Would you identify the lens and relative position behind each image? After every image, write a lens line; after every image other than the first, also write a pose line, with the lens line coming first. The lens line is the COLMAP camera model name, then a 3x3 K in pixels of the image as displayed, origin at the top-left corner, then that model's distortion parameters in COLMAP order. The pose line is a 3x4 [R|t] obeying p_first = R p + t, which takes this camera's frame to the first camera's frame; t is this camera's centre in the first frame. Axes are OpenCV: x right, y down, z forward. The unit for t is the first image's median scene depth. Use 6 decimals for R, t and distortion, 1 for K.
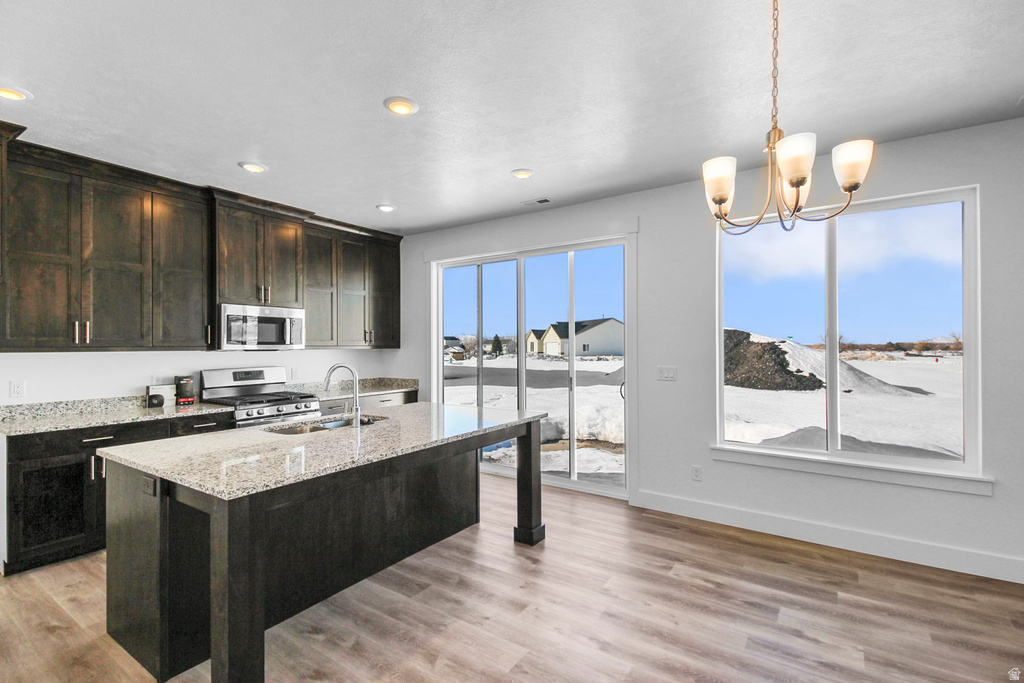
lens RADIAL K [[471.3, 0, 522.5], [0, 471.3, 347.2], [0, 0, 1]] dist [0.030629, -0.010719]
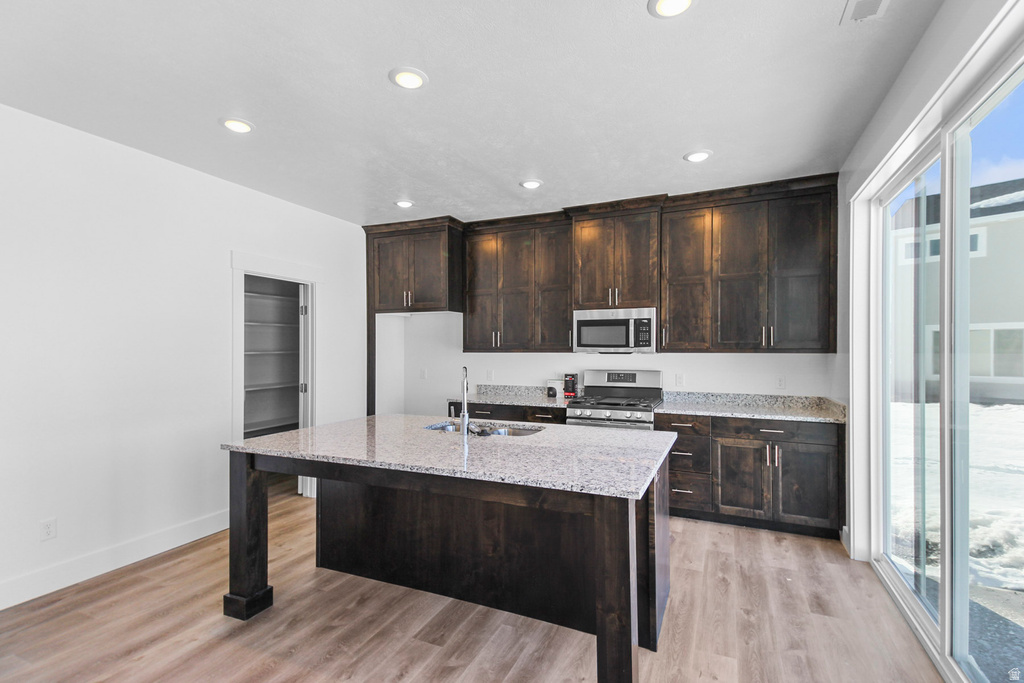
lens RADIAL K [[471.3, 0, 510.8], [0, 471.3, 350.8], [0, 0, 1]] dist [0.030629, -0.010719]
pose [[0.158643, 0.006911, -0.987312, 0.453153], [-0.002551, 0.999975, 0.006590, -0.004865], [0.987333, 0.001473, 0.158657, 0.719590]]
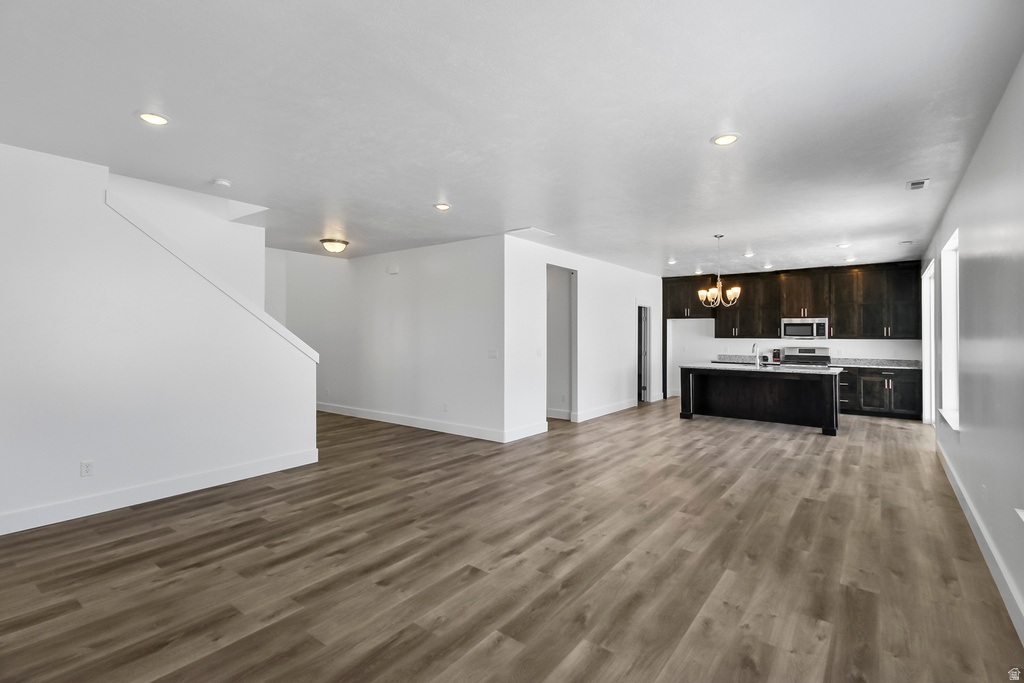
lens RADIAL K [[471.3, 0, 506.0], [0, 471.3, 328.9], [0, 0, 1]] dist [0.030629, -0.010719]
pose [[-0.079860, -0.011557, -0.996739, 1.897440], [-0.007862, 0.999909, -0.010964, -0.005345], [0.996775, 0.006961, -0.079943, -0.168365]]
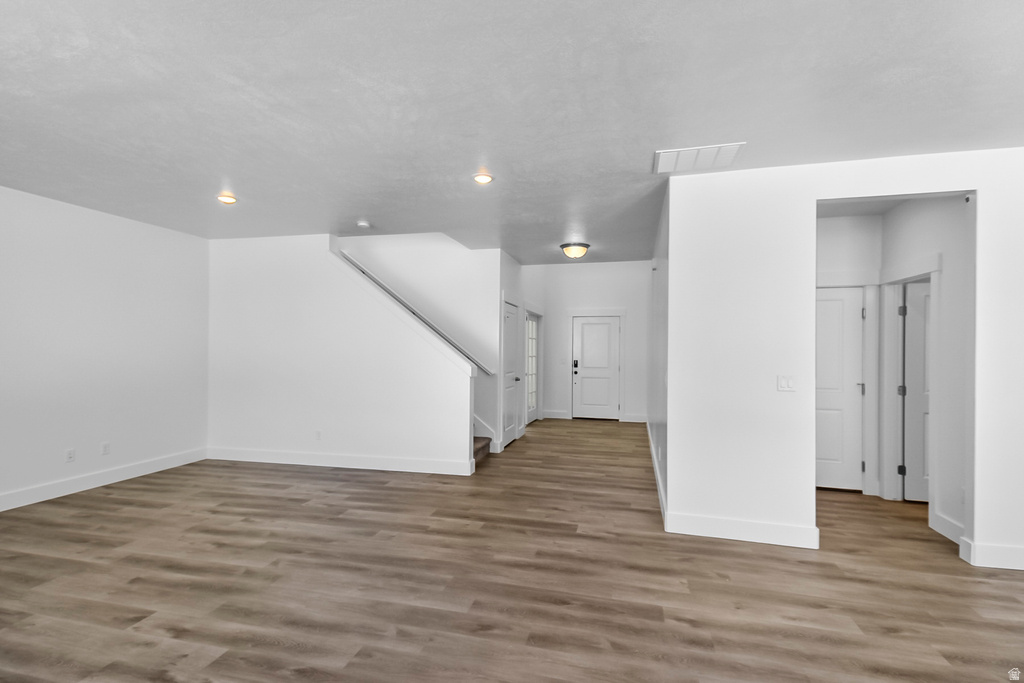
lens RADIAL K [[471.3, 0, 508.8], [0, 471.3, 343.4], [0, 0, 1]] dist [0.030629, -0.010719]
pose [[-0.942622, -0.005226, -0.333821, 0.906473], [-0.004938, 0.999986, -0.001709, -0.009288], [0.333826, 0.000037, -0.942635, 0.503593]]
